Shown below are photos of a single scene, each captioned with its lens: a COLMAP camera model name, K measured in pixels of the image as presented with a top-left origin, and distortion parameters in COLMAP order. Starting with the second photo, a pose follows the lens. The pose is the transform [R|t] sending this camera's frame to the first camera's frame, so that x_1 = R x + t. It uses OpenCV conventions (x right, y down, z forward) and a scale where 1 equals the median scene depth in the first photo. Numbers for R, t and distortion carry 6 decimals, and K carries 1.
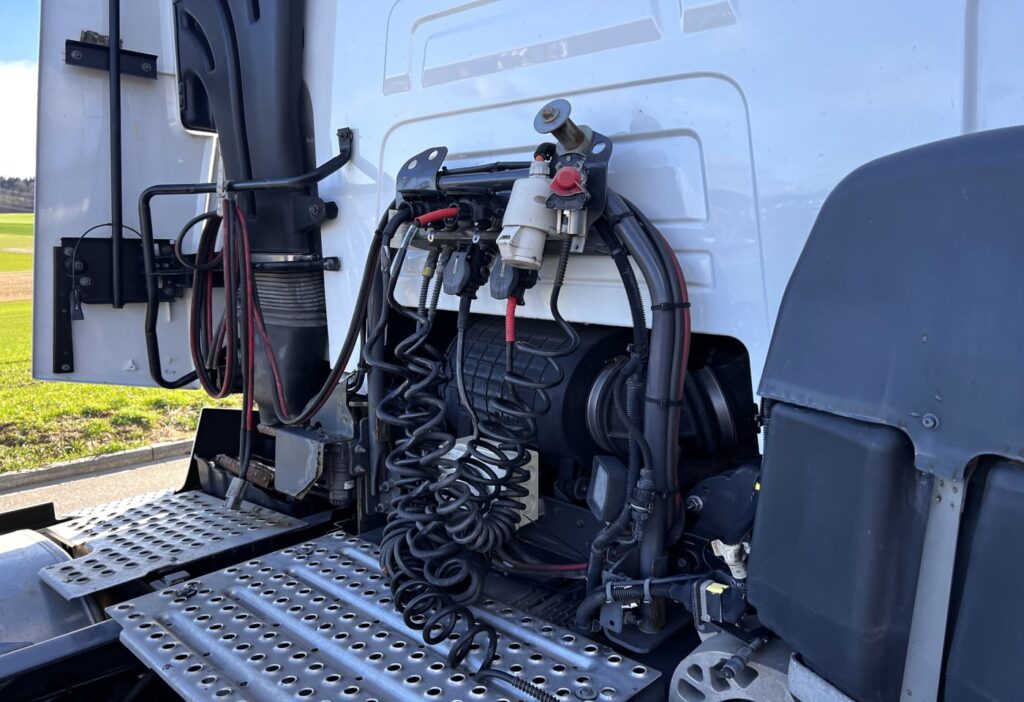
lens RADIAL K [[764.6, 0, 515.9], [0, 764.6, 358.7], [0, 0, 1]] dist [0.036698, -0.038637]
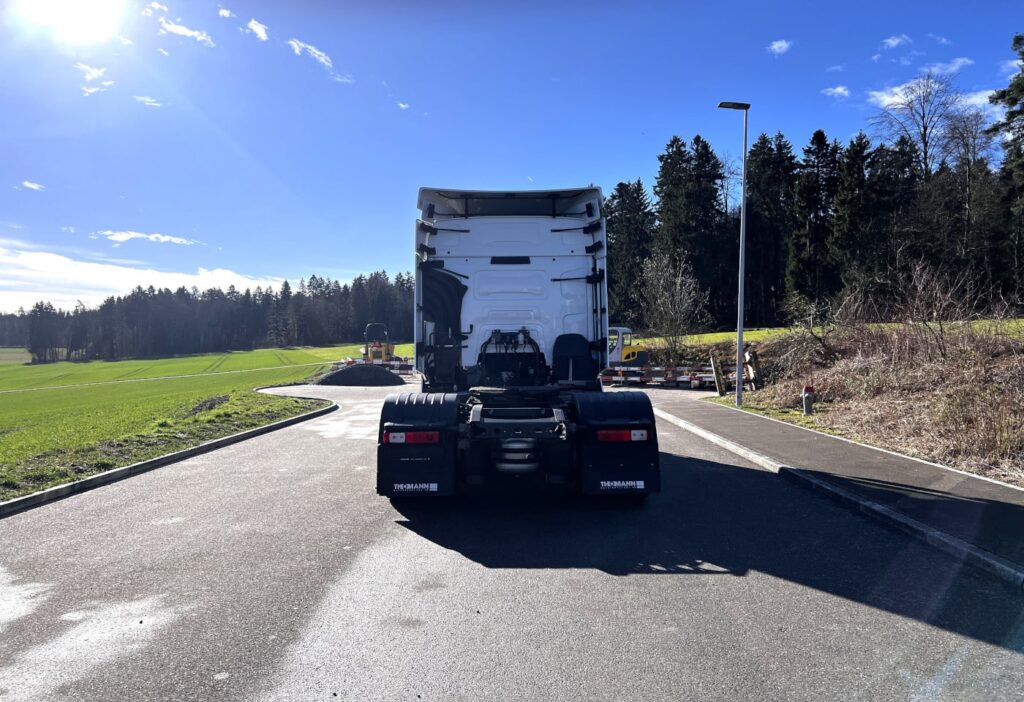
lens RADIAL K [[764.6, 0, 515.5], [0, 764.6, 352.7], [0, 0, 1]] dist [0.036698, -0.038637]
pose [[0.718099, -0.003069, 0.695934, -5.689872], [0.120012, 0.985556, -0.119488, 0.926411], [-0.685515, 0.169325, 0.708095, -4.717604]]
